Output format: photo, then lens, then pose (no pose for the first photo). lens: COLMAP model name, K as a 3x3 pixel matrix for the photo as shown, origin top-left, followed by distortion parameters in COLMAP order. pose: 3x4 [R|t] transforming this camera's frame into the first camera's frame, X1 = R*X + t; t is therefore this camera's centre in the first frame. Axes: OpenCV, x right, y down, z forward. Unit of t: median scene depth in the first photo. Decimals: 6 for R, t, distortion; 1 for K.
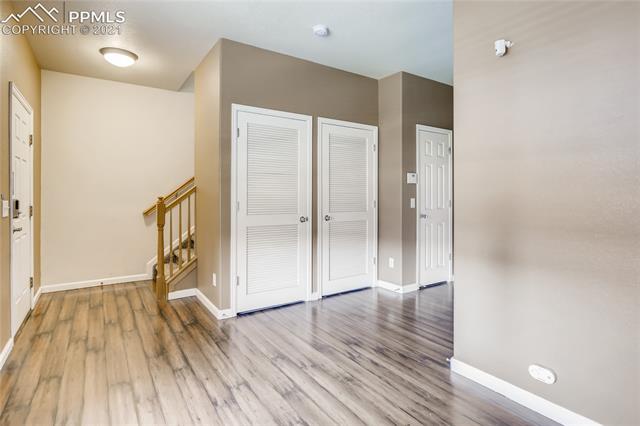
lens RADIAL K [[332.1, 0, 320.7], [0, 332.1, 193.6], [0, 0, 1]] dist [0.000307, 0.000028]
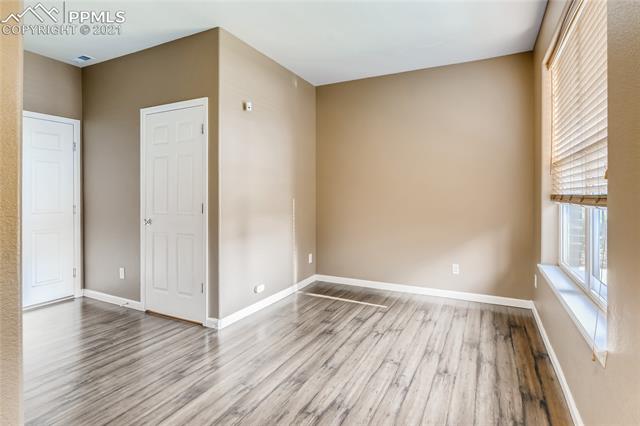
lens RADIAL K [[332.1, 0, 317.2], [0, 332.1, 196.9], [0, 0, 1]] dist [0.000307, 0.000028]
pose [[-0.478308, -0.002497, 0.878189, -1.013273], [-0.001475, 0.999997, 0.002040, 0.002670], [-0.878191, -0.000320, -0.478310, 1.384554]]
